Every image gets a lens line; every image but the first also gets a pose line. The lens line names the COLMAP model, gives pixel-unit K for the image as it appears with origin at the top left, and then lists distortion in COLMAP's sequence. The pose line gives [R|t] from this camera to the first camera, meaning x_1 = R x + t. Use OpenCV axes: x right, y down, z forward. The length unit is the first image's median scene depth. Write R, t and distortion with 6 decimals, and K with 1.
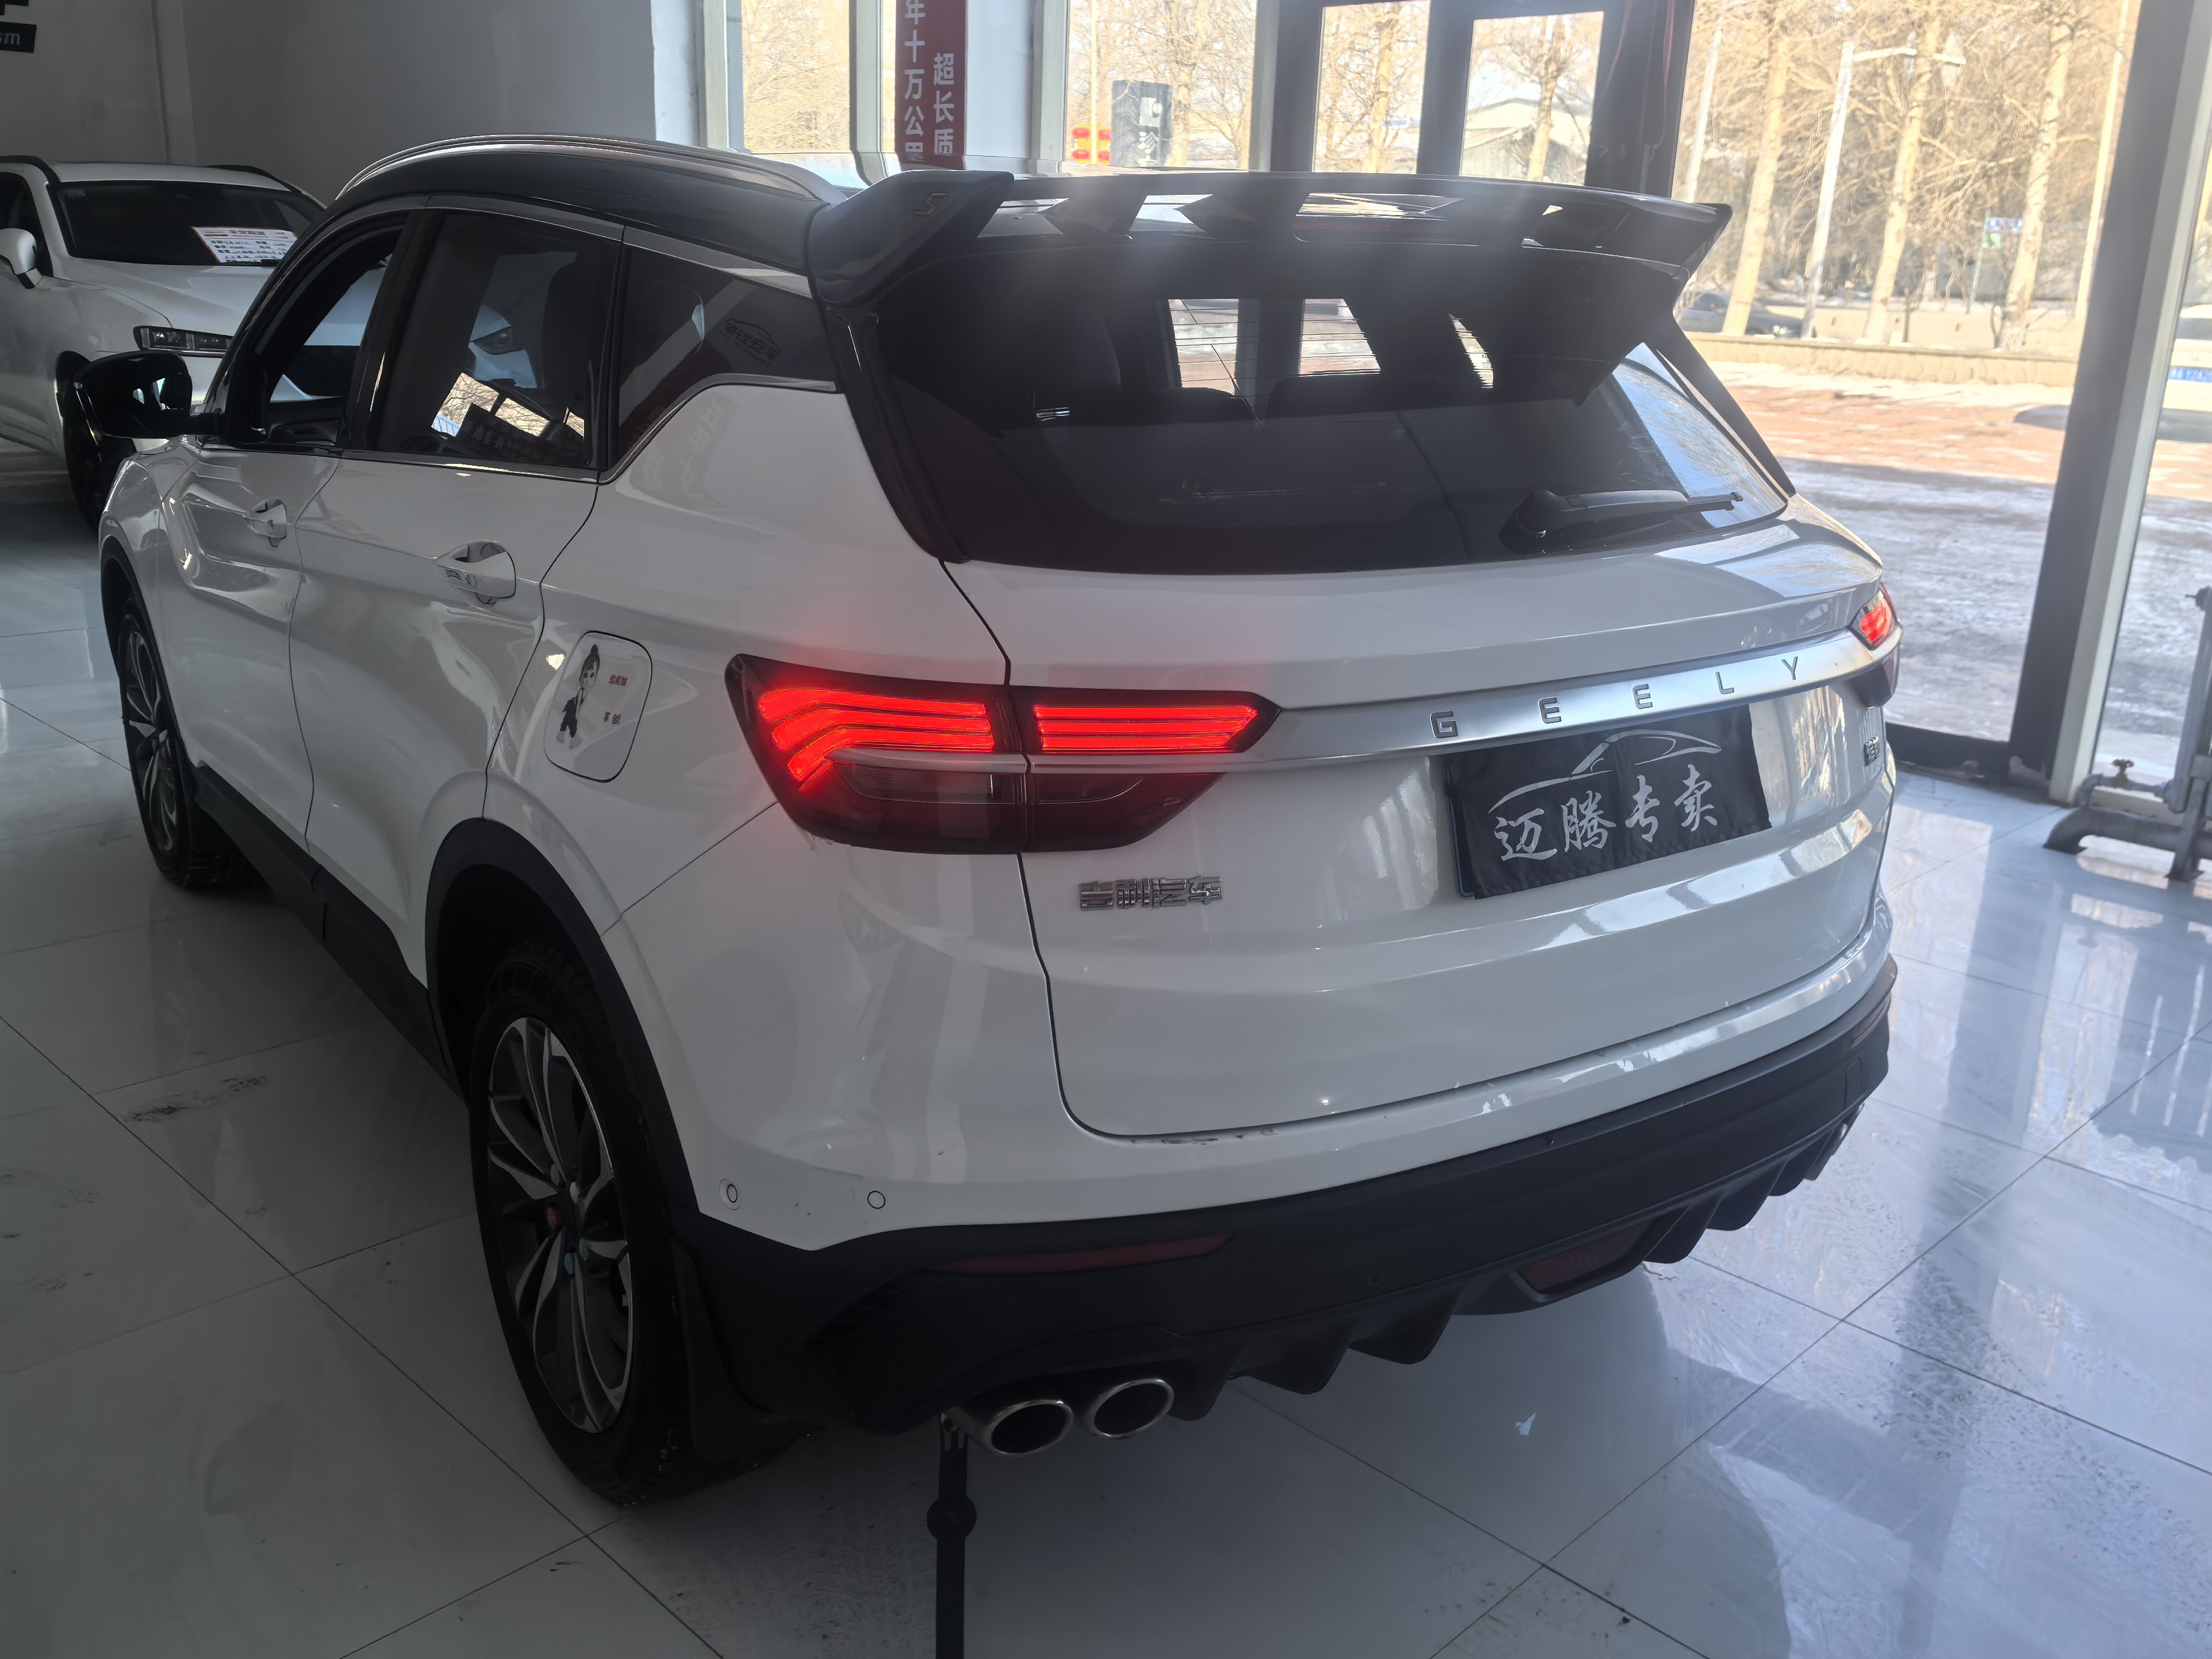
lens RADIAL K [[1946.0, 0, 1106.0], [0, 1946.0, 829.5], [0, 0, 1]] dist [0.083370, -0.105595]
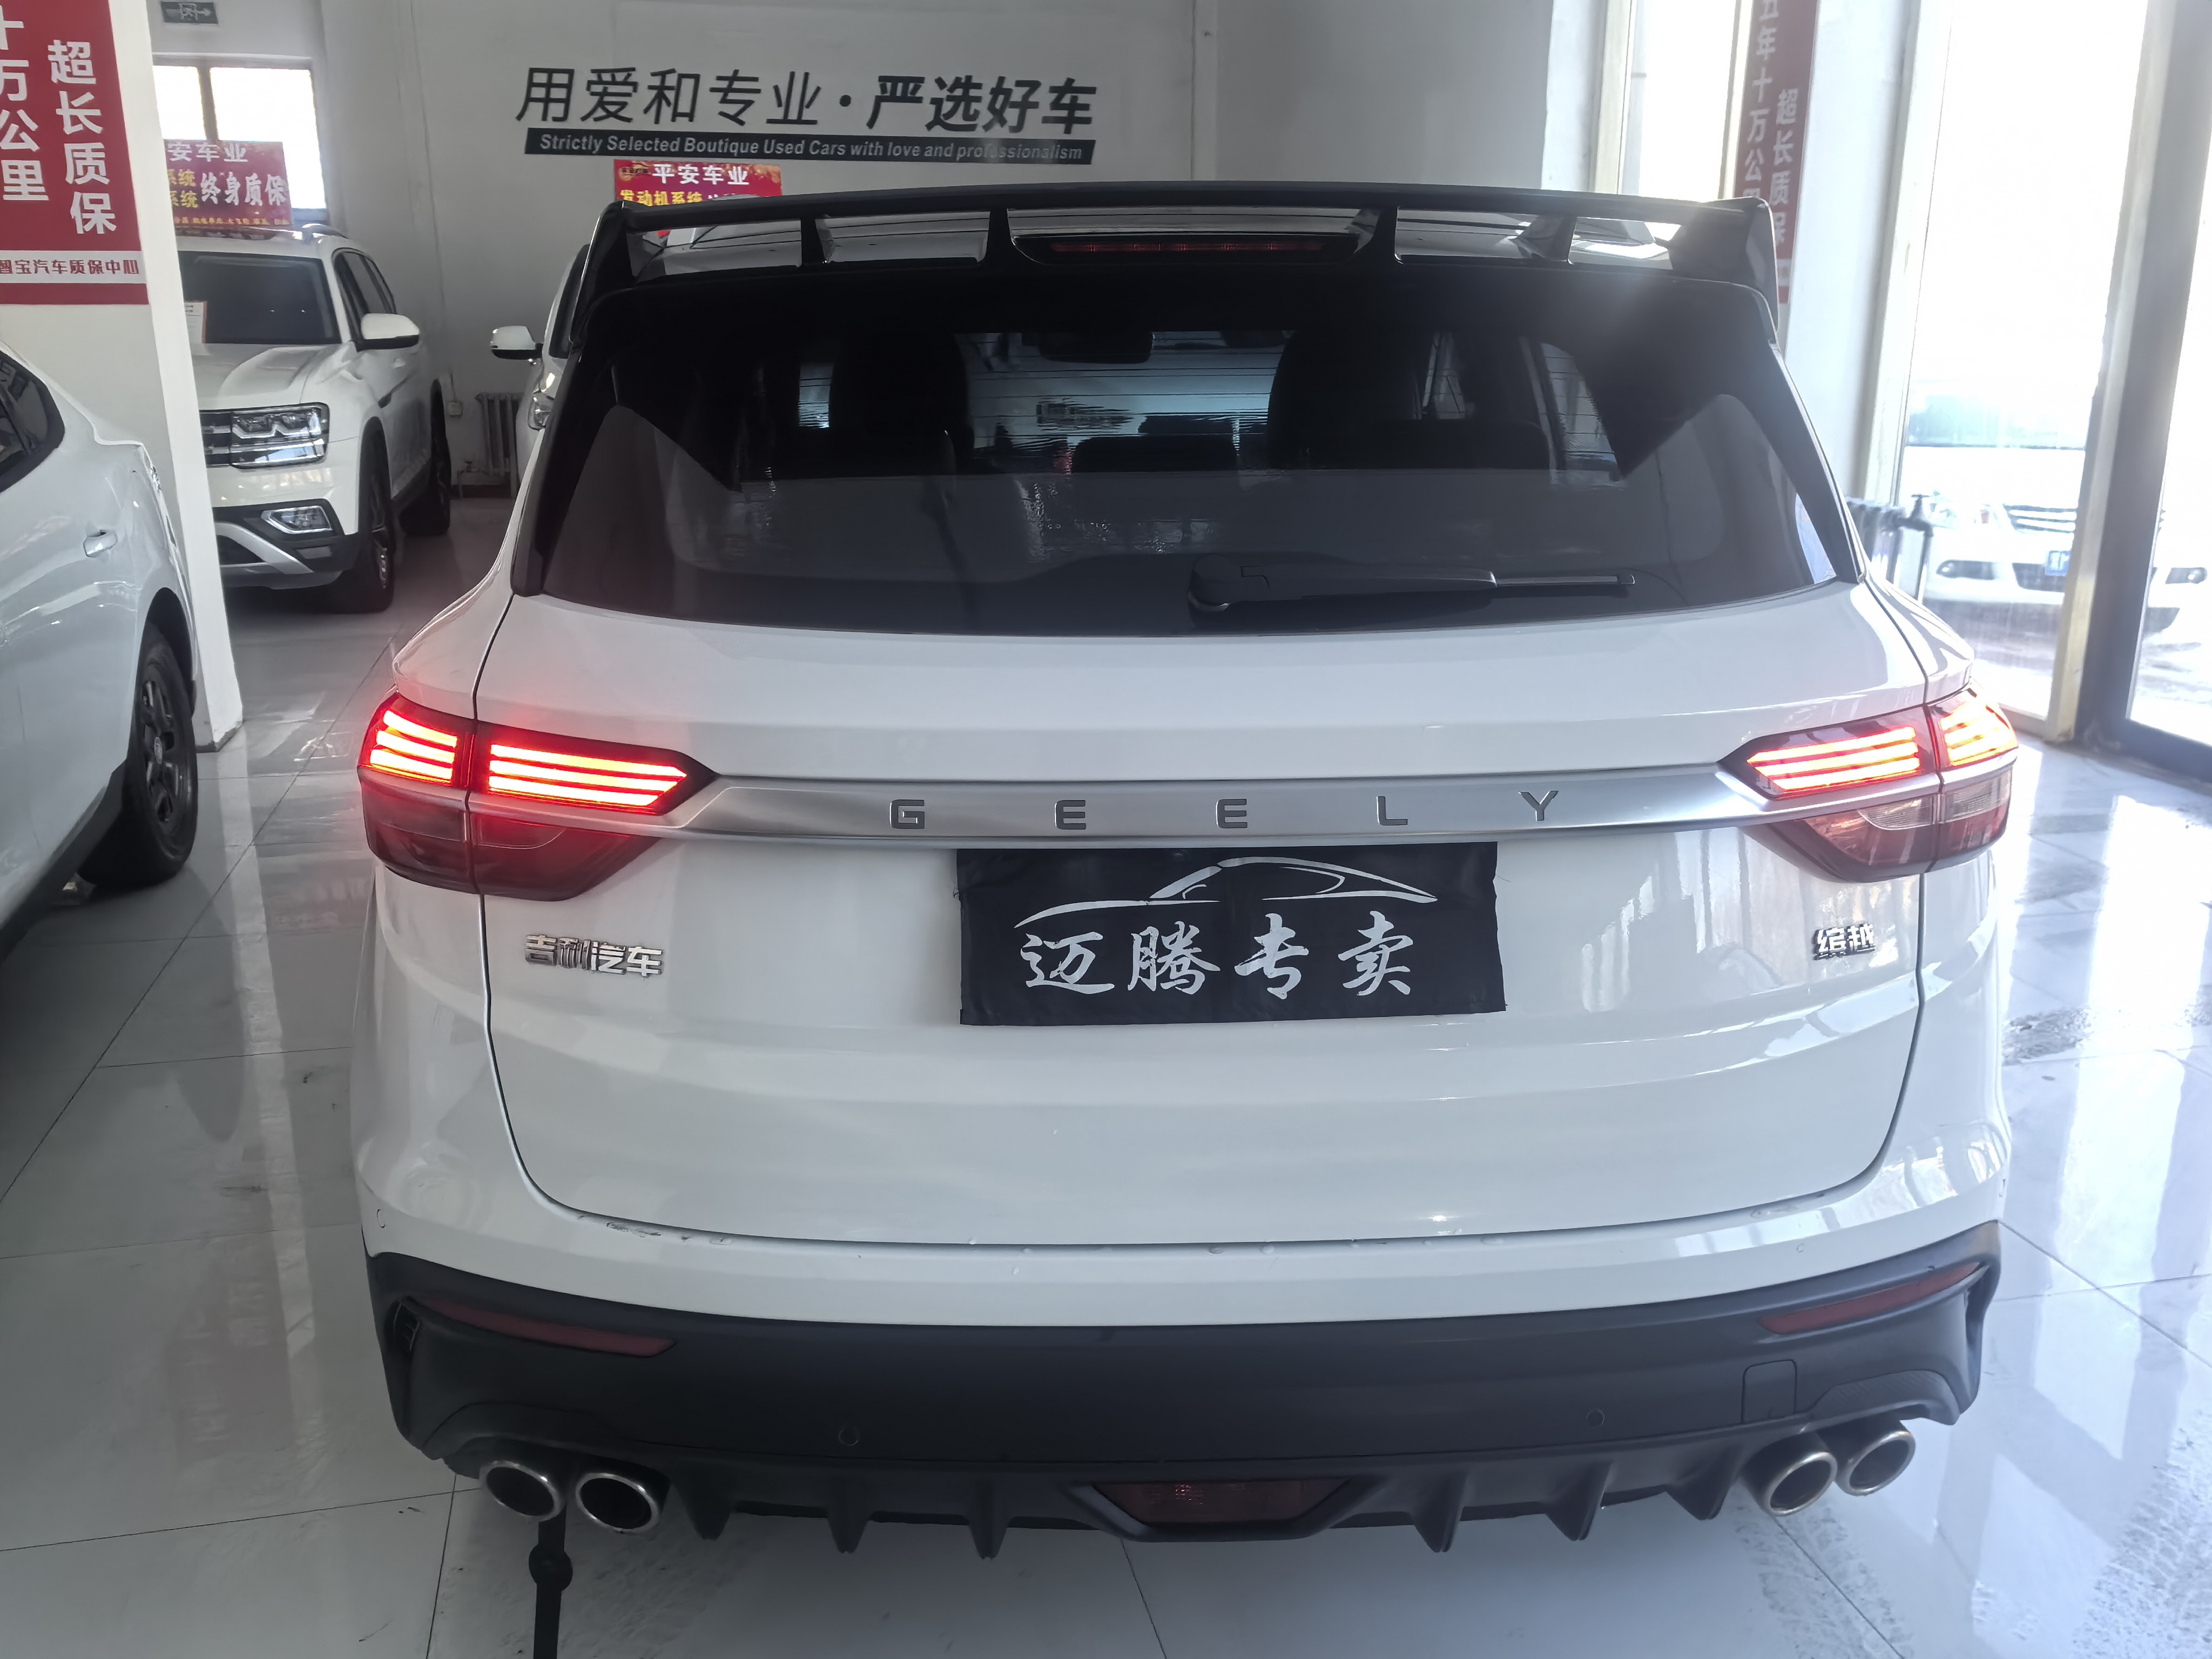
lens RADIAL K [[1946.6, 0, 1106.9], [0, 1946.6, 844.3], [0, 0, 1]] dist [0.085249, -0.094610]
pose [[0.839439, 0.117412, -0.530618, 0.646118], [-0.132777, 0.991103, 0.009252, -0.055001], [0.526984, 0.062687, 0.847560, 0.291250]]
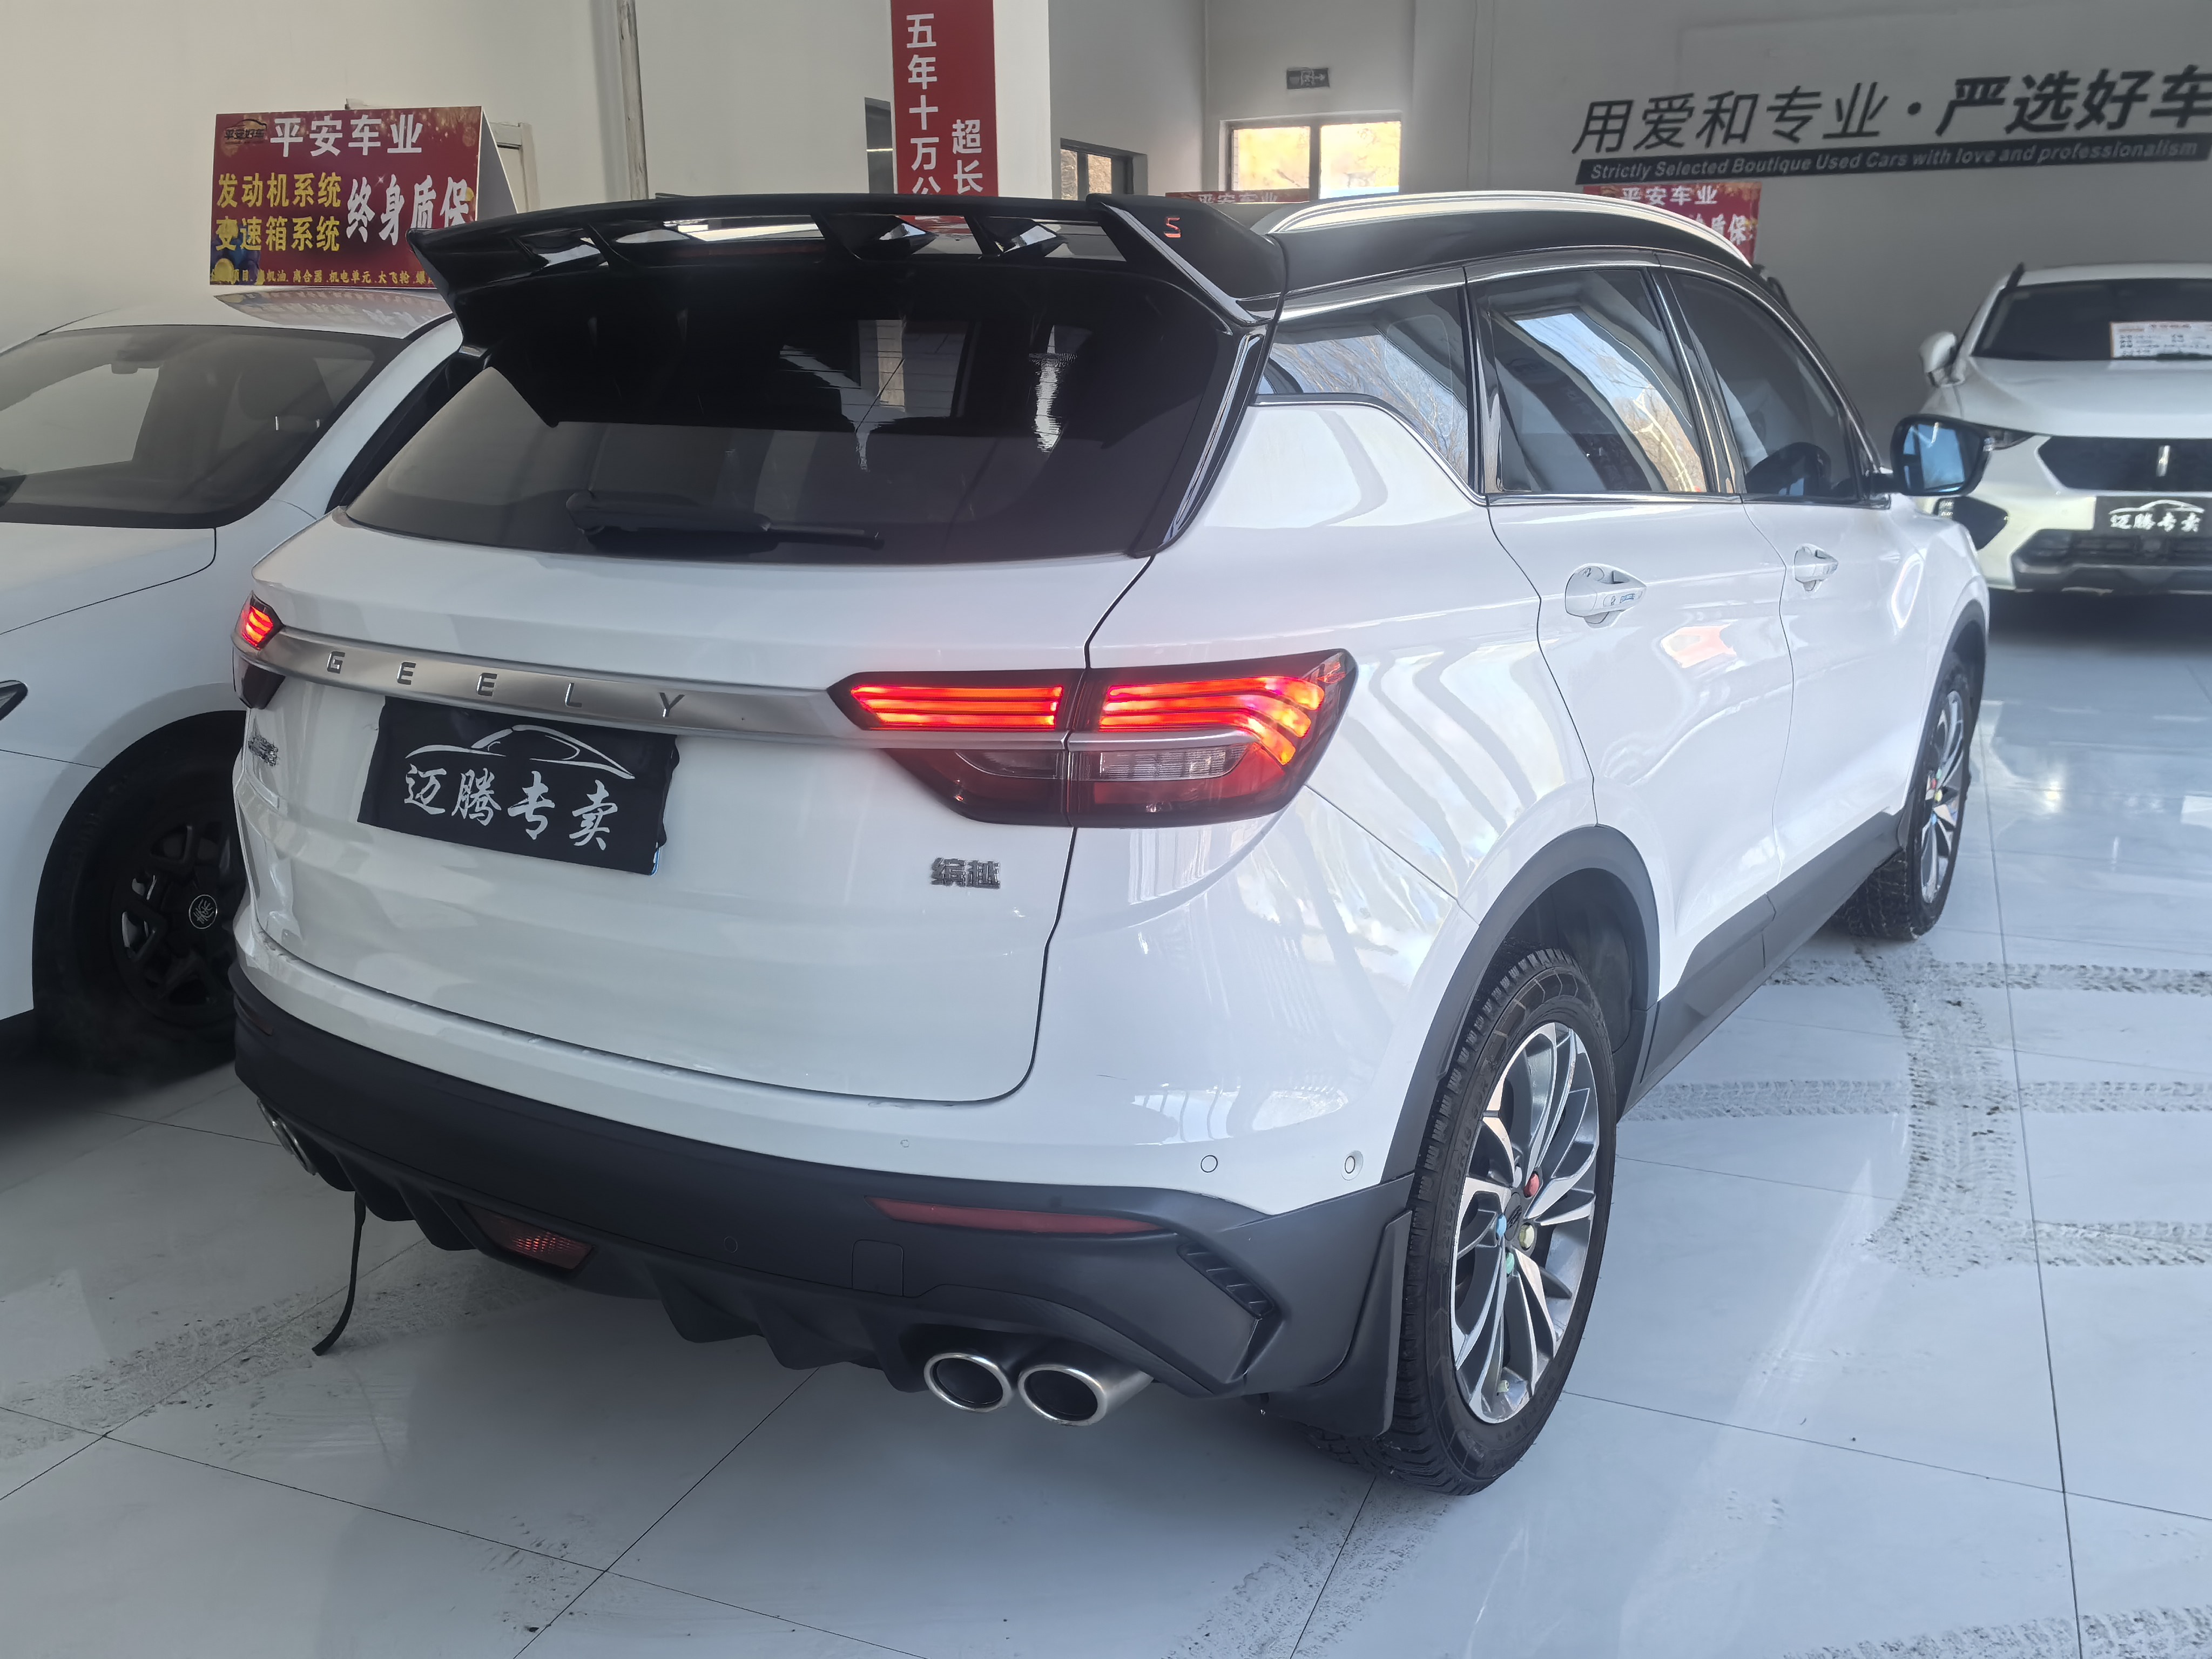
lens RADIAL K [[1946.0, 0, 1106.0], [0, 1946.0, 829.5], [0, 0, 1]] dist [0.083370, -0.105595]
pose [[0.372930, 0.198508, -0.906376, 1.330767], [-0.250691, 0.962073, 0.107559, -0.184918], [0.893352, 0.187108, 0.408550, 0.868813]]
